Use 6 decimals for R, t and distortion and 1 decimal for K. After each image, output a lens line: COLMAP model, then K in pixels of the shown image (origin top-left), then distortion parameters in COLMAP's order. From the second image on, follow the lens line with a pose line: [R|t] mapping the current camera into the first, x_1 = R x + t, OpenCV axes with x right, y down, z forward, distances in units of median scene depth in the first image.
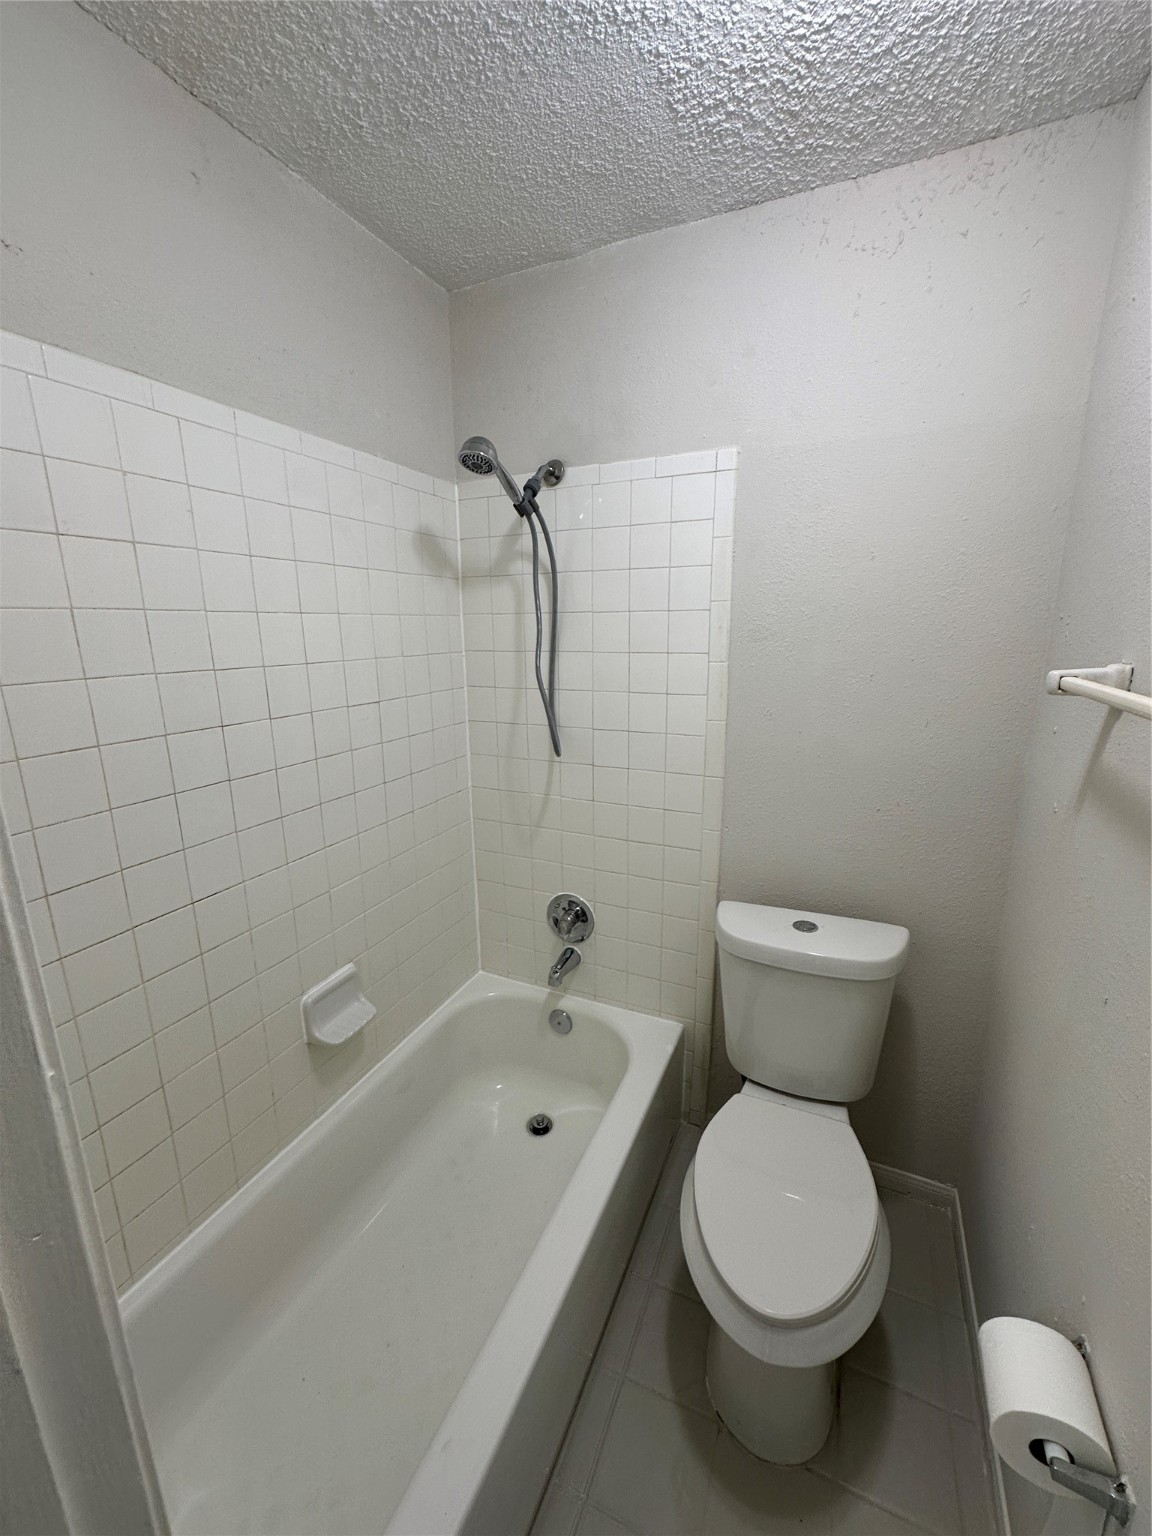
lens RADIAL K [[613.4, 0, 576.0], [0, 613.4, 768.0], [0, 0, 1]] dist [-0.003387, -0.000110]
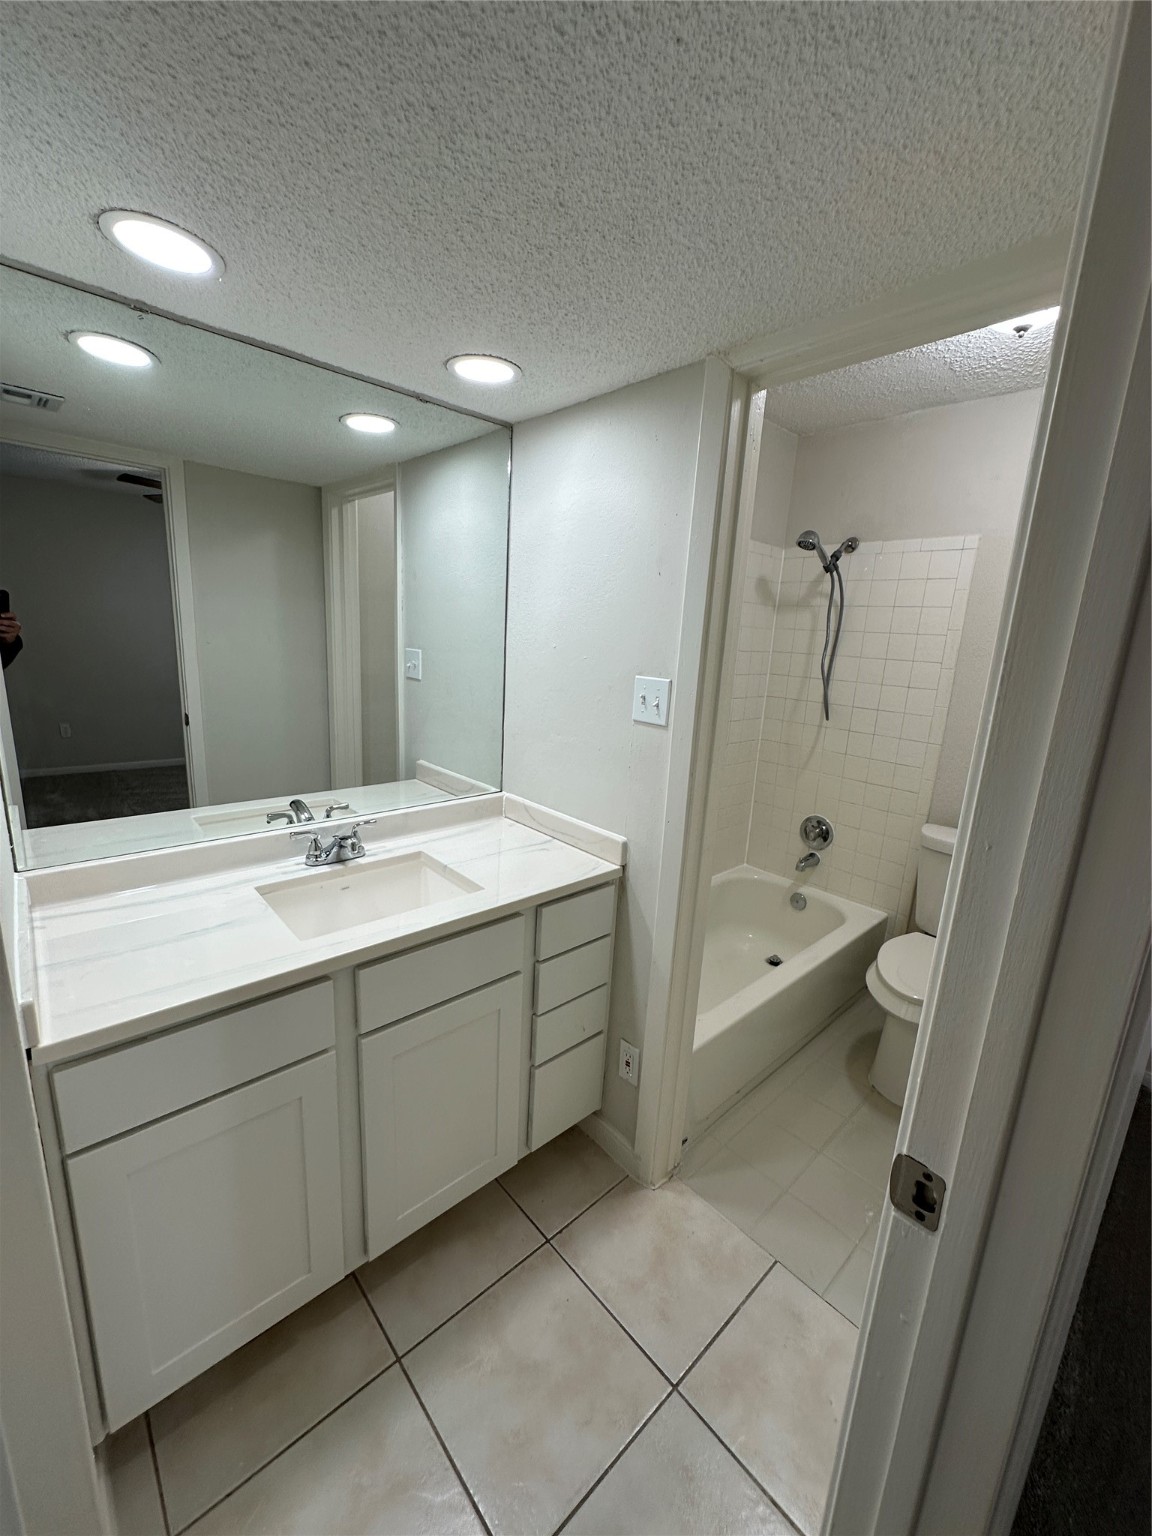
lens RADIAL K [[613.4, 0, 576.0], [0, 613.4, 768.0], [0, 0, 1]] dist [-0.003387, -0.000110]
pose [[0.922048, 0.141667, -0.360219, -0.037363], [-0.148554, 0.988866, 0.008650, 0.181648], [0.357434, 0.045537, 0.932828, -0.695988]]
